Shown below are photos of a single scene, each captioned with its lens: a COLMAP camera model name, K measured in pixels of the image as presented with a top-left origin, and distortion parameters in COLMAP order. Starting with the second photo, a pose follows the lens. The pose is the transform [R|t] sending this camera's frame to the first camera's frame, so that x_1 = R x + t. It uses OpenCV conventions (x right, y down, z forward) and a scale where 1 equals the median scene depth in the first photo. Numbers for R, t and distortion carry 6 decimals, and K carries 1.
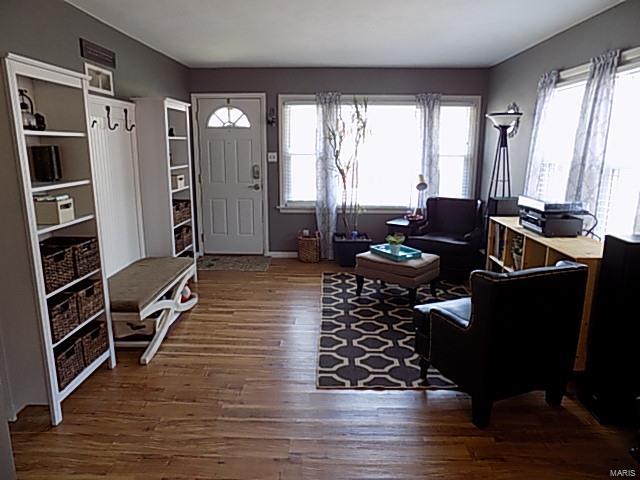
lens RADIAL K [[430.0, 0, 321.8], [0, 430.0, 235.9], [0, 0, 1]] dist [-0.070615, 0.070533]
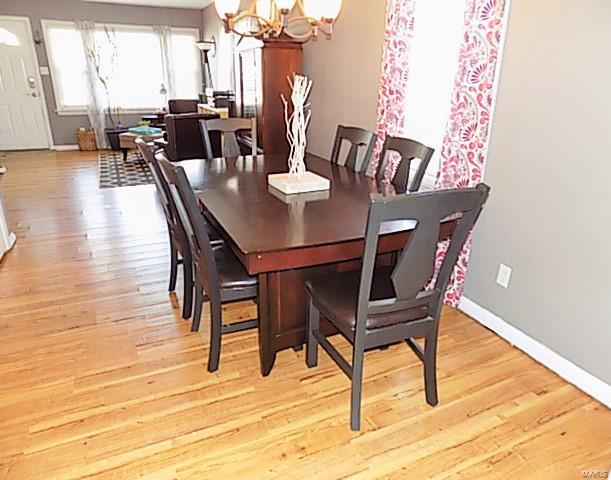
lens RADIAL K [[434.8, 0, 320.0], [0, 434.8, 240.1], [0, 0, 1]] dist [-0.089992, 0.064918]
pose [[0.892528, -0.144889, 0.427083, 0.013796], [0.073575, 0.981080, 0.179076, 0.189112], [-0.444949, -0.128408, 0.886302, -0.709185]]
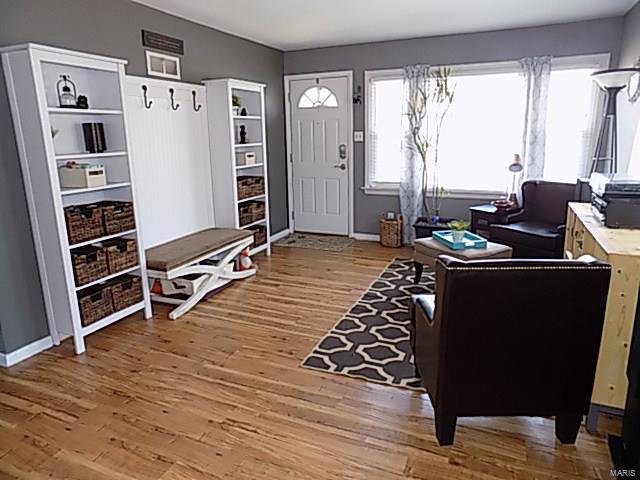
lens RADIAL K [[430.0, 0, 321.8], [0, 430.0, 235.9], [0, 0, 1]] dist [-0.070615, 0.070533]
pose [[0.926100, 0.067327, -0.371223, 0.225982], [-0.057202, 0.997630, 0.038233, 0.012334], [0.372917, -0.014173, 0.927756, 0.072250]]
